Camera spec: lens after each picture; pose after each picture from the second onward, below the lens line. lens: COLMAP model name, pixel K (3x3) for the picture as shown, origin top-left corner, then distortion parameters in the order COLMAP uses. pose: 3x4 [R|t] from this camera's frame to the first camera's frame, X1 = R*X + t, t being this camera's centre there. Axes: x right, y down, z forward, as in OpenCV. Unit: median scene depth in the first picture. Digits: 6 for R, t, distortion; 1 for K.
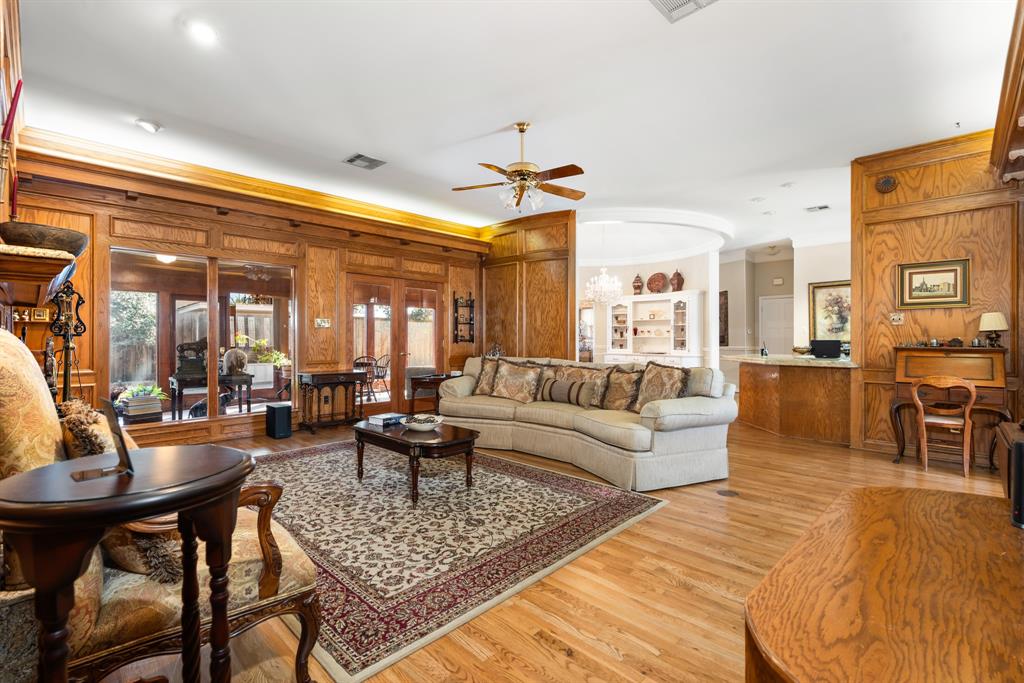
lens RADIAL K [[460.2, 0, 507.9], [0, 460.2, 340.2], [0, 0, 1]] dist [-0.007540, 0.001889]
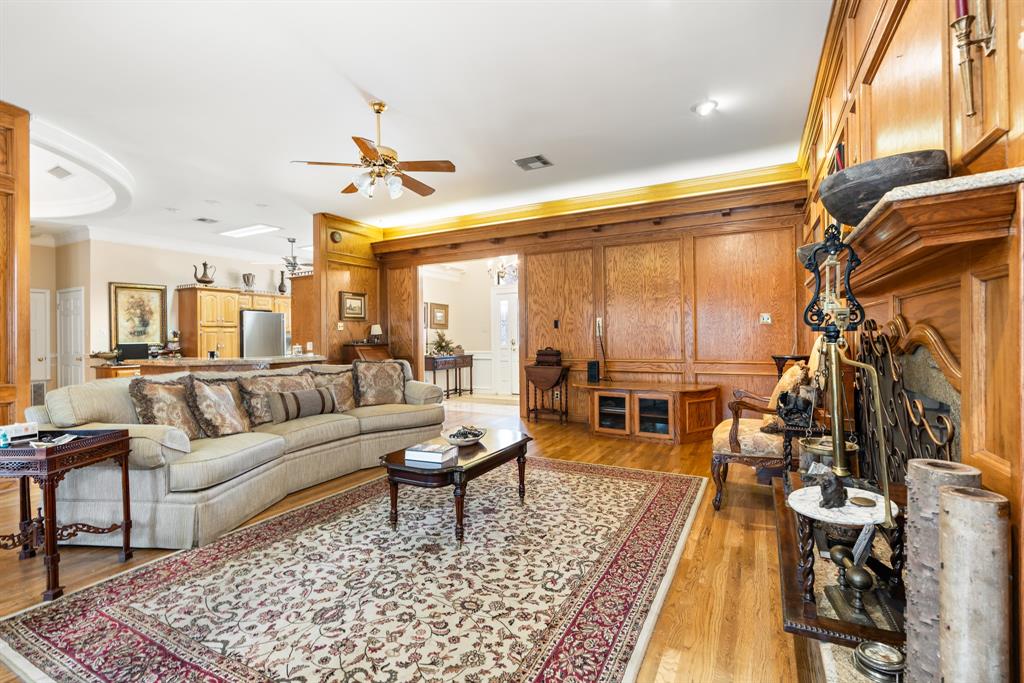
lens RADIAL K [[460.2, 0, 510.5], [0, 460.2, 336.1], [0, 0, 1]] dist [-0.007540, 0.001889]
pose [[-0.267759, 0.003324, 0.963480, -0.923800], [0.018152, 0.999834, 0.001595, -0.006905], [-0.963315, 0.017916, -0.267774, 1.010025]]
